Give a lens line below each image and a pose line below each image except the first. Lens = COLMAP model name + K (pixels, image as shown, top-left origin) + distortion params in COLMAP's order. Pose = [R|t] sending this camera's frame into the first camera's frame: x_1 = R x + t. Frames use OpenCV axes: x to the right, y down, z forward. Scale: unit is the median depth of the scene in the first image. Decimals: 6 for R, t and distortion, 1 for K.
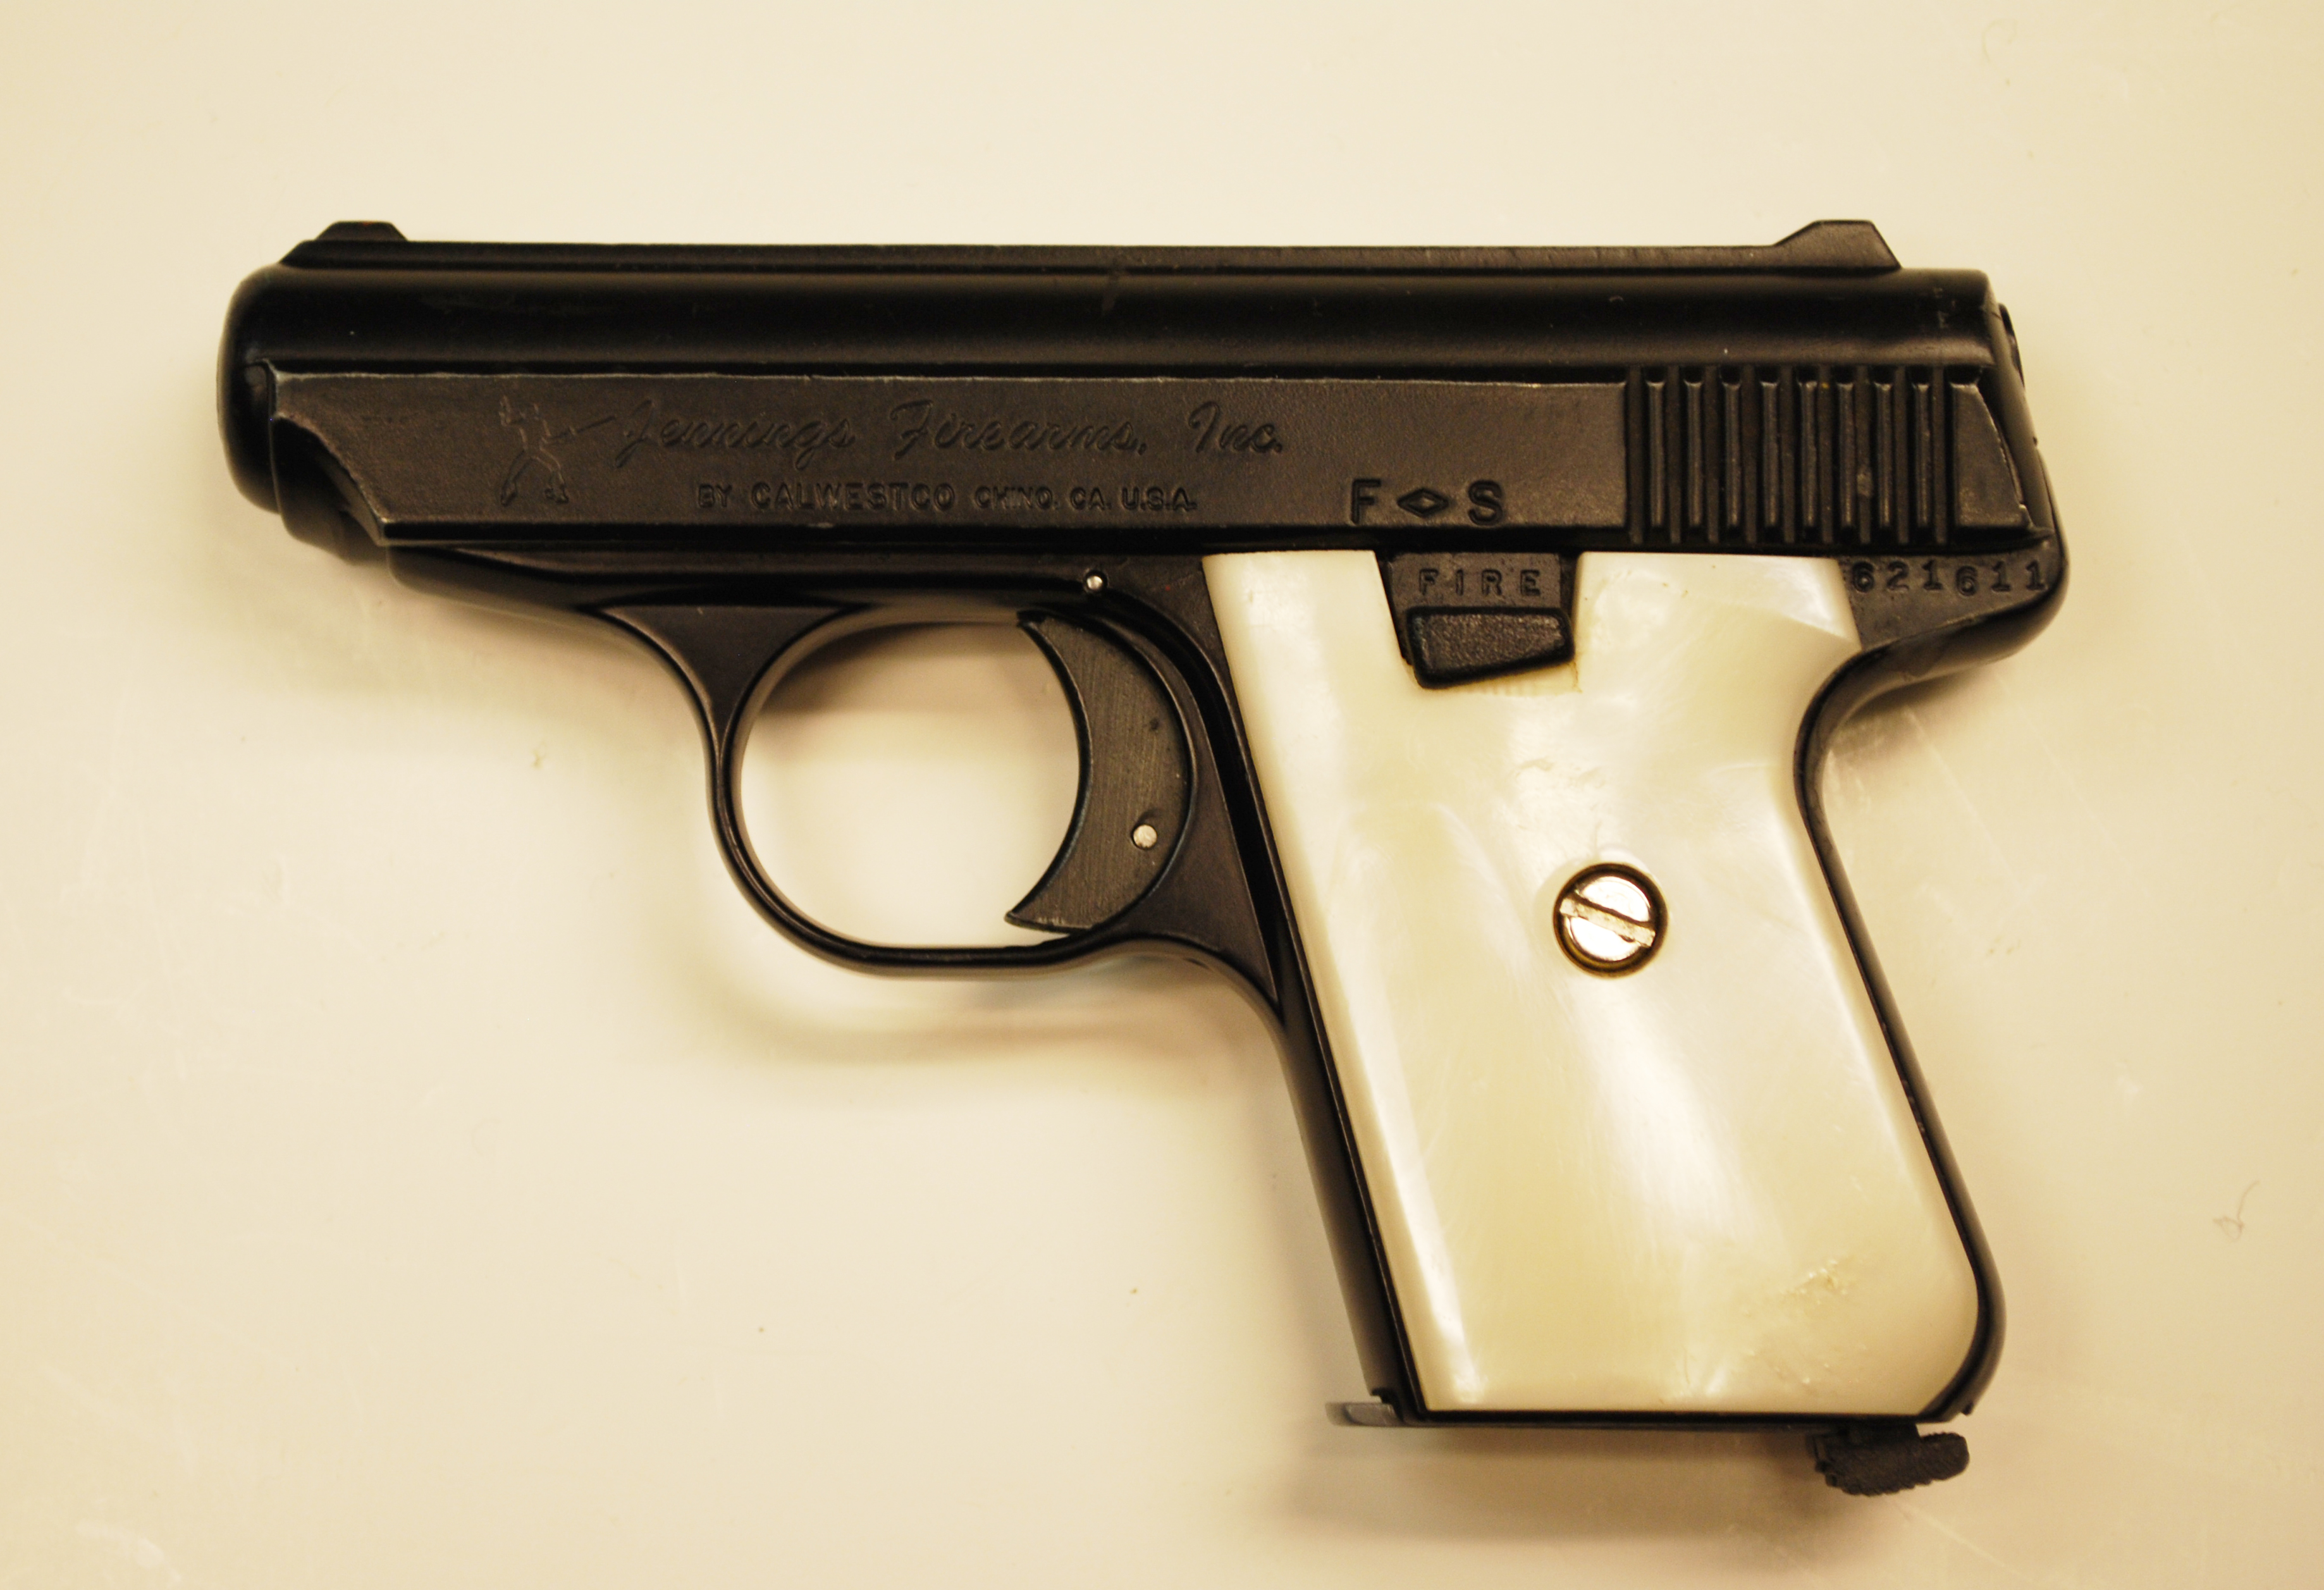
lens RADIAL K [[6195.7, 0, 1162.0], [0, 6195.7, 795.0], [0, 0, 1]] dist [0.027309, 0.253226]
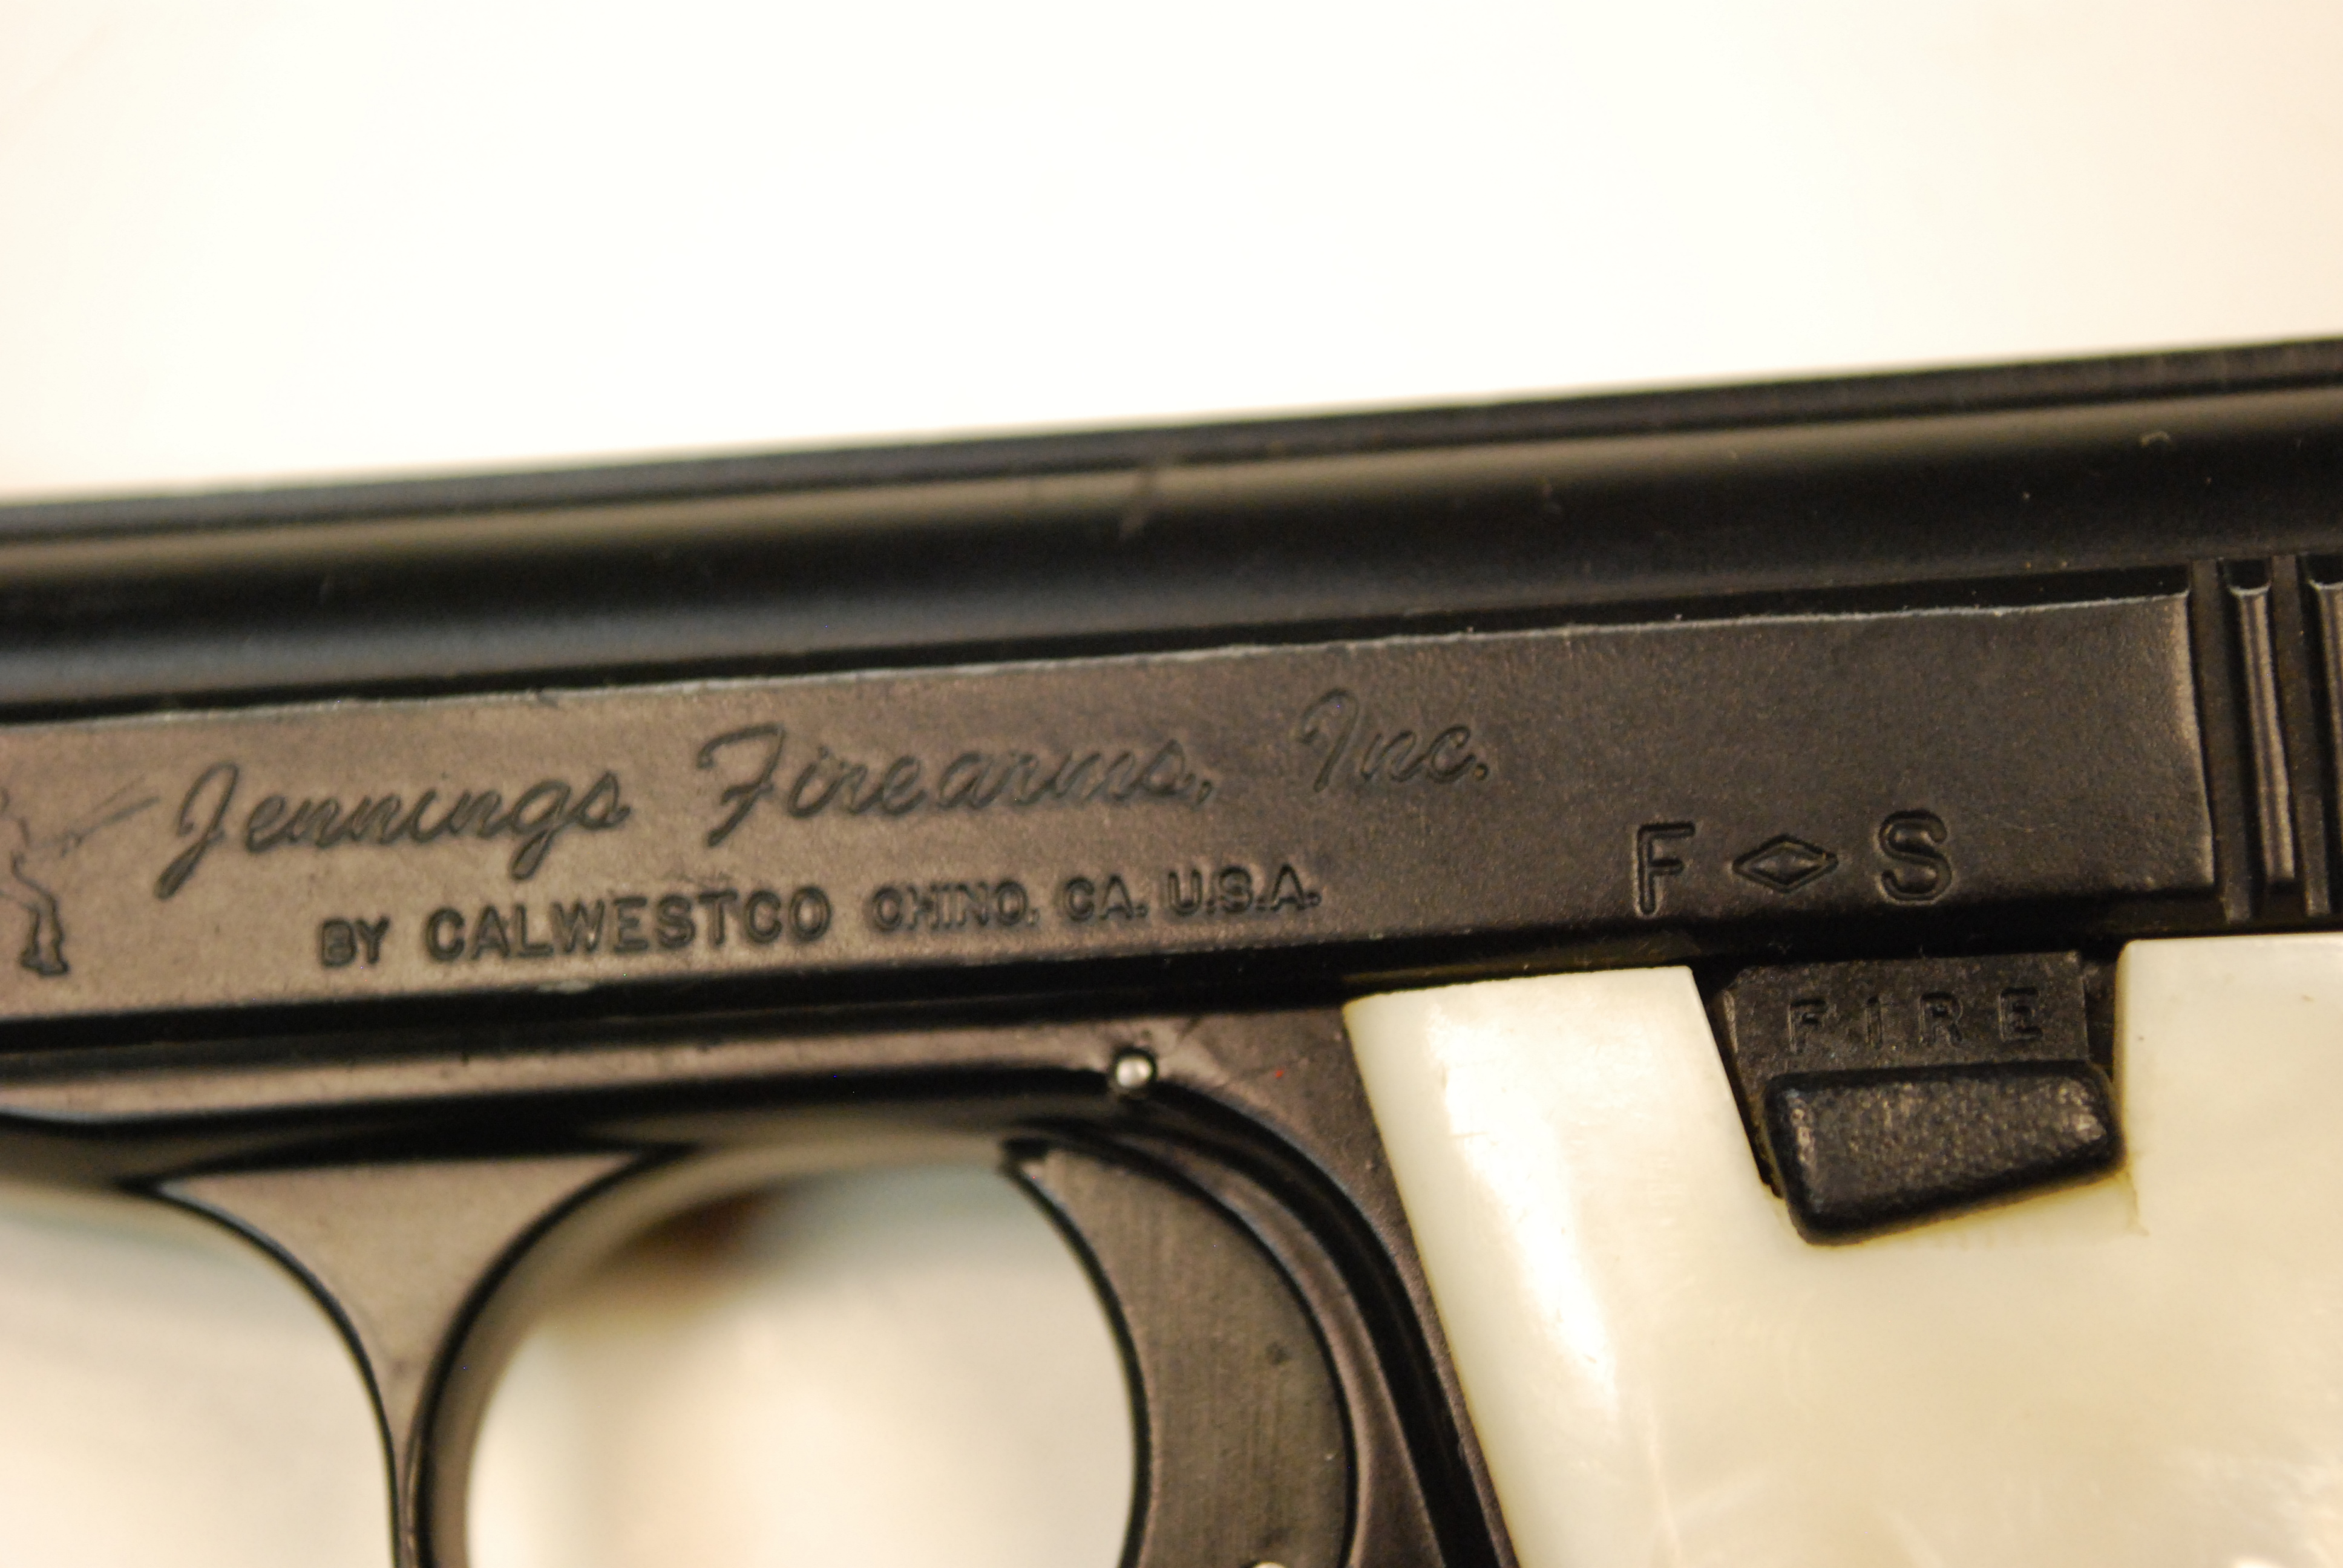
lens RADIAL K [[5160.3, 0, 1171.5], [0, 5160.3, 784.0], [0, 0, 1]] dist [-0.013793, -0.145221]
pose [[0.992538, -0.068749, -0.100712, 0.035387], [0.056032, 0.990691, -0.124062, -0.005888], [0.108303, 0.117493, 0.987150, 0.594987]]
